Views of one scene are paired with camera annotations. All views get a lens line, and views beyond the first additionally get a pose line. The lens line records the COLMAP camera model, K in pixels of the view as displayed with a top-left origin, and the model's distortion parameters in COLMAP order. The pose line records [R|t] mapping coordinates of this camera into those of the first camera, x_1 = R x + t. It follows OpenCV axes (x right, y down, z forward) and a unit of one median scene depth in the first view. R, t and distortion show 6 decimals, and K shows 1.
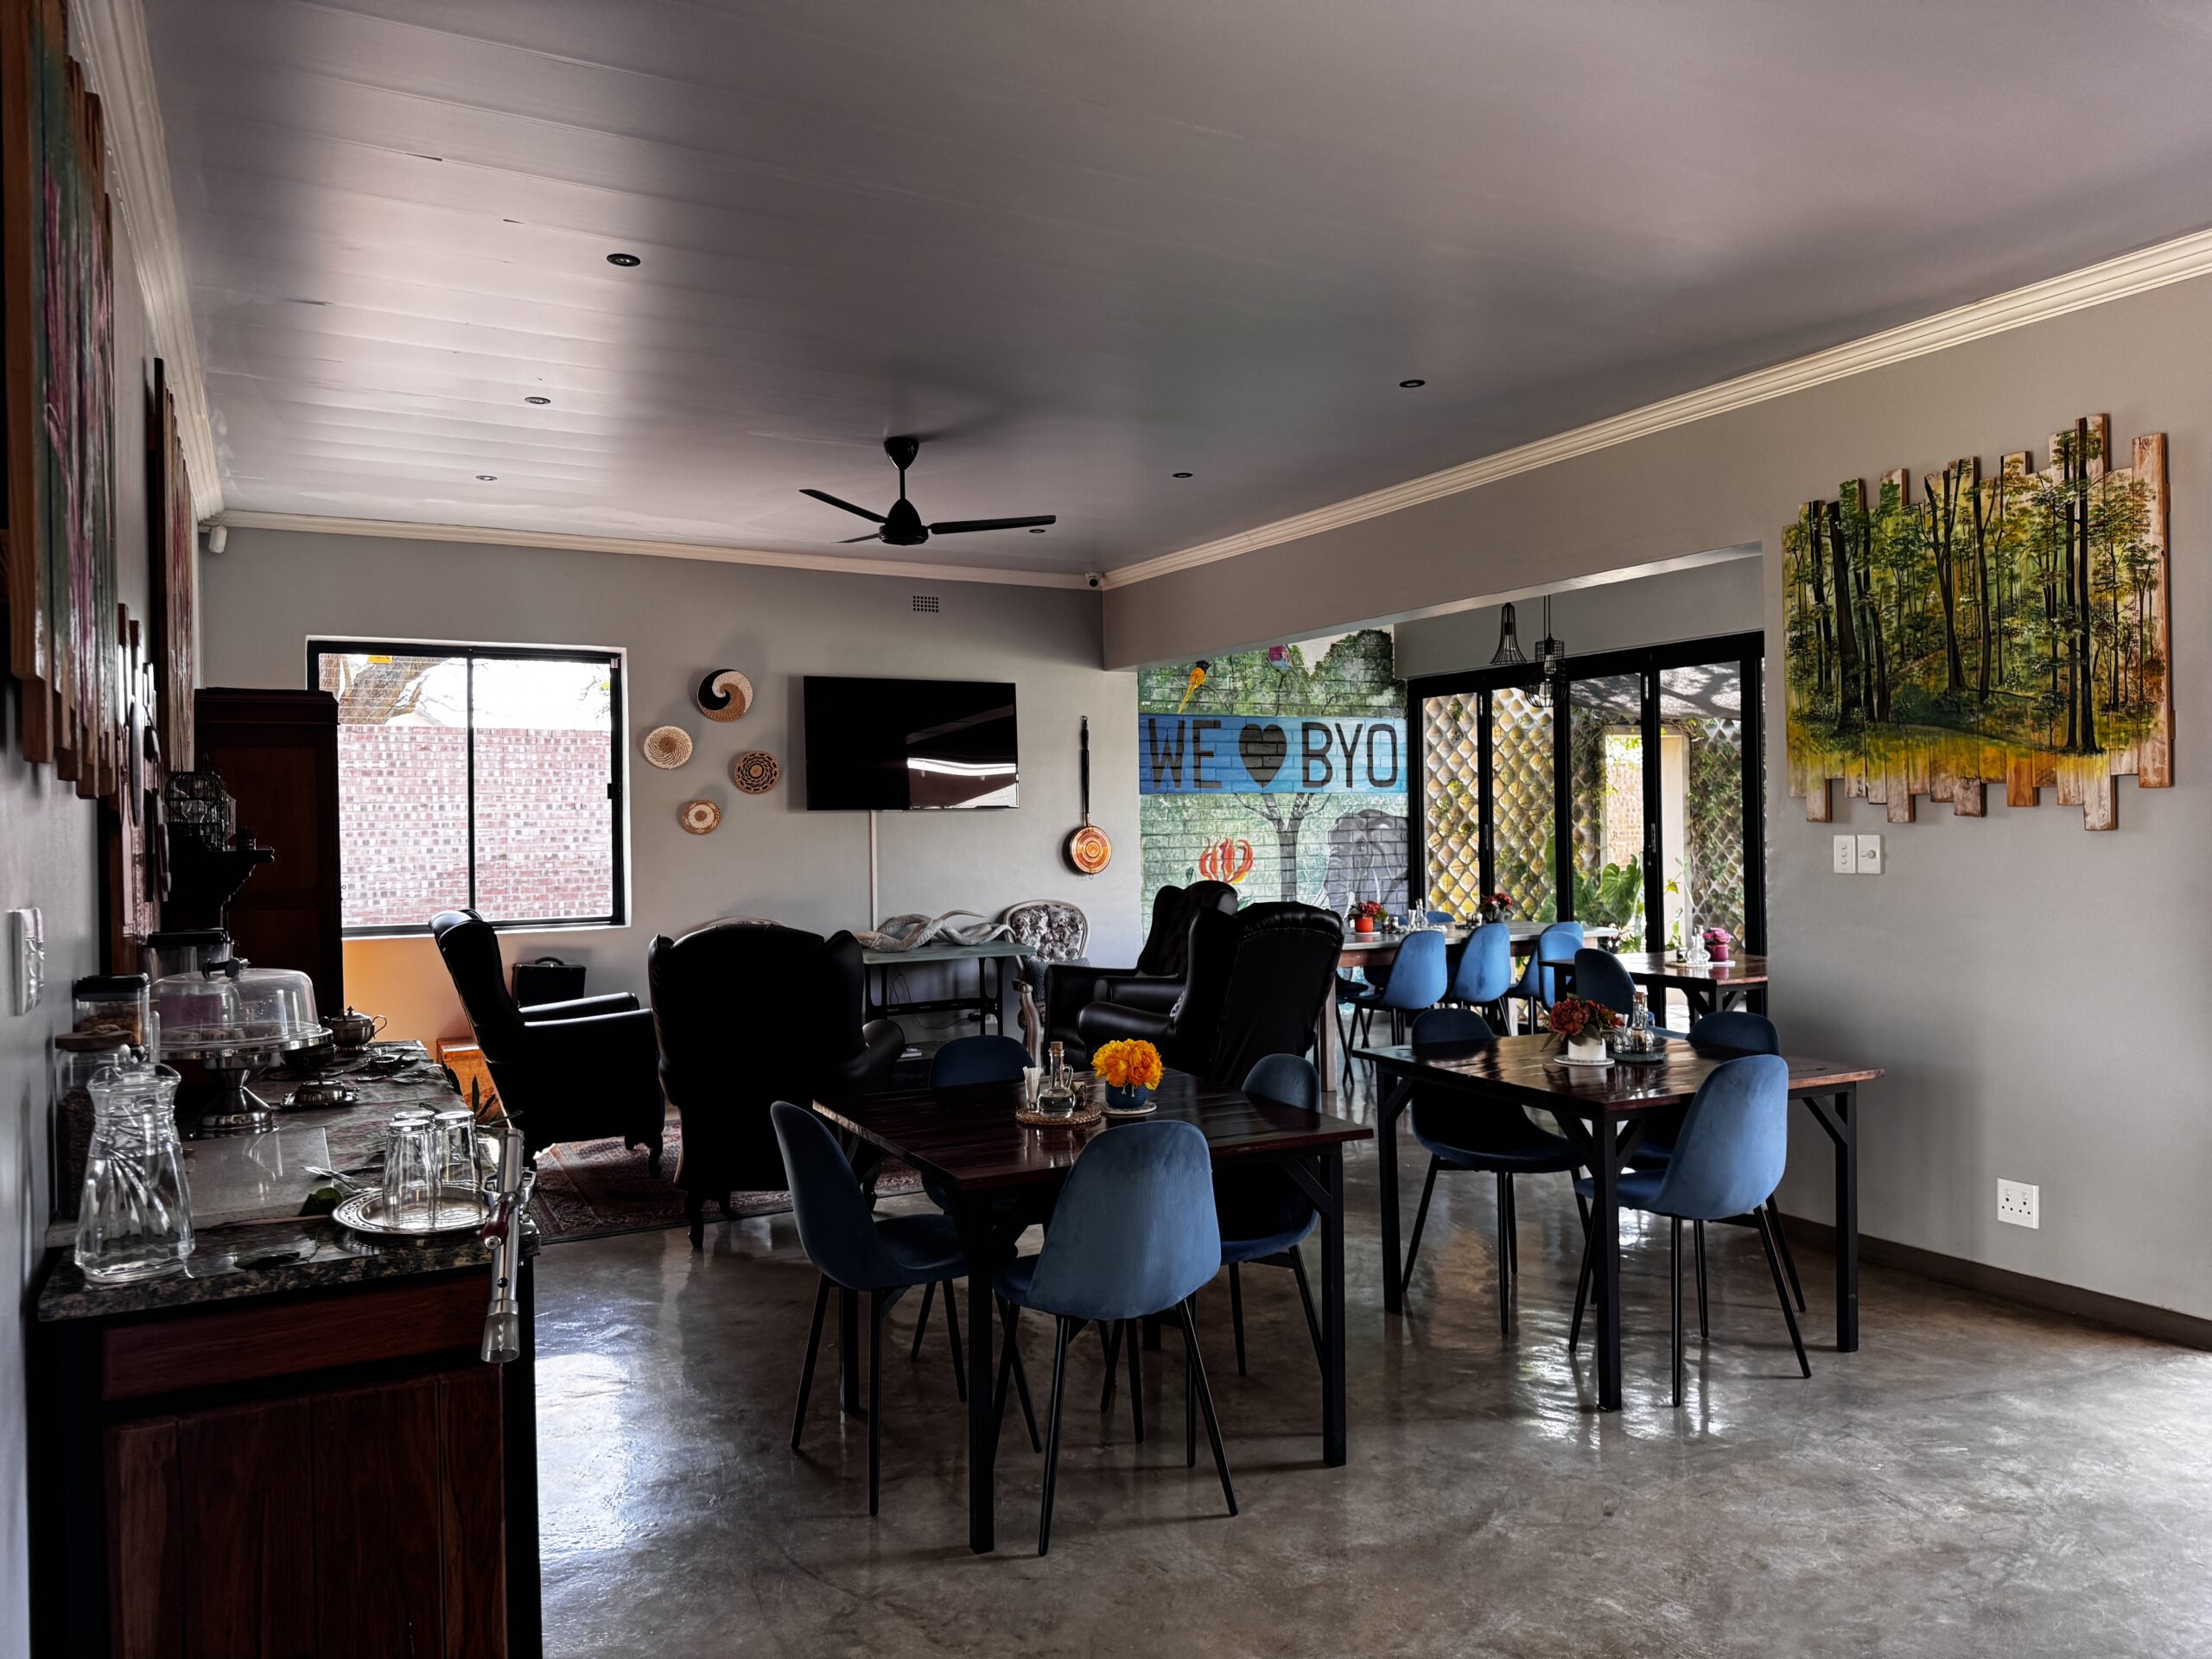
lens RADIAL K [[1566.3, 0, 1086.6], [0, 1566.3, 823.2], [0, 0, 1]] dist [0.062172, -0.083273]
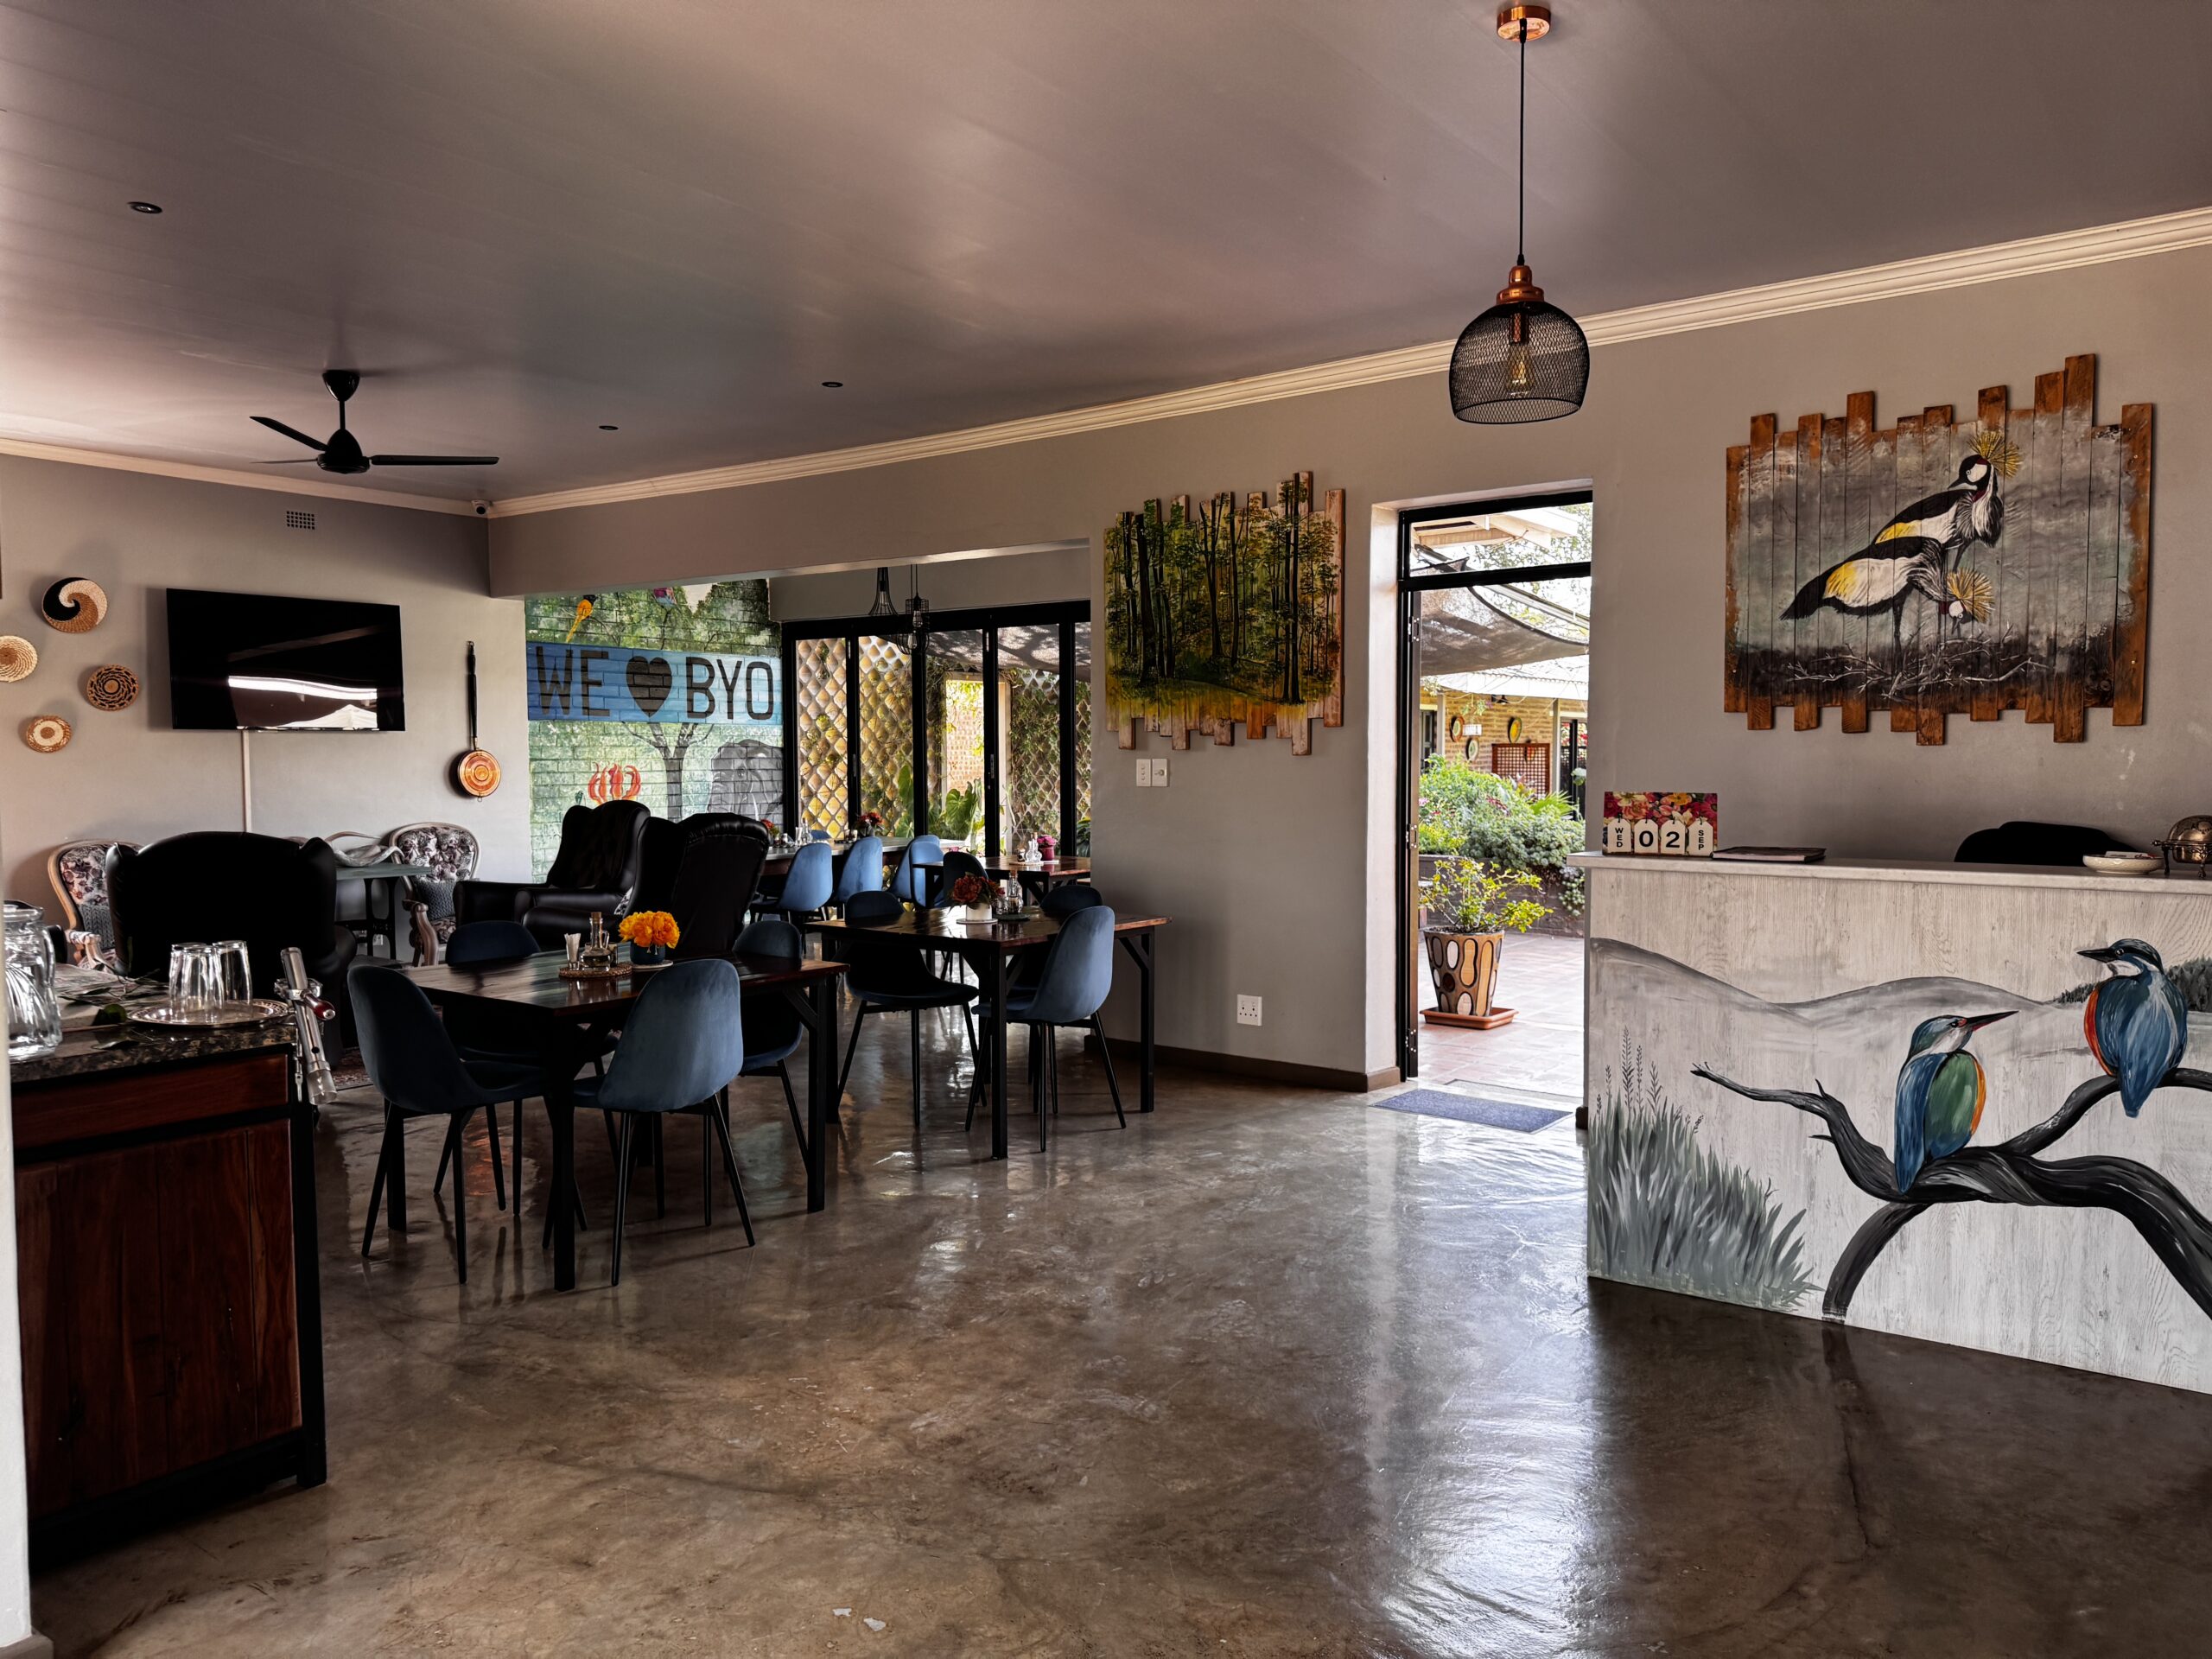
lens RADIAL K [[1566.3, 0, 1104.3], [0, 1566.3, 840.7], [0, 0, 1]] dist [0.062172, -0.083273]
pose [[0.904013, -0.011178, 0.427359, -0.140145], [-0.010457, 0.998781, 0.048245, 0.013558], [-0.427377, -0.048083, 0.902794, -0.226205]]
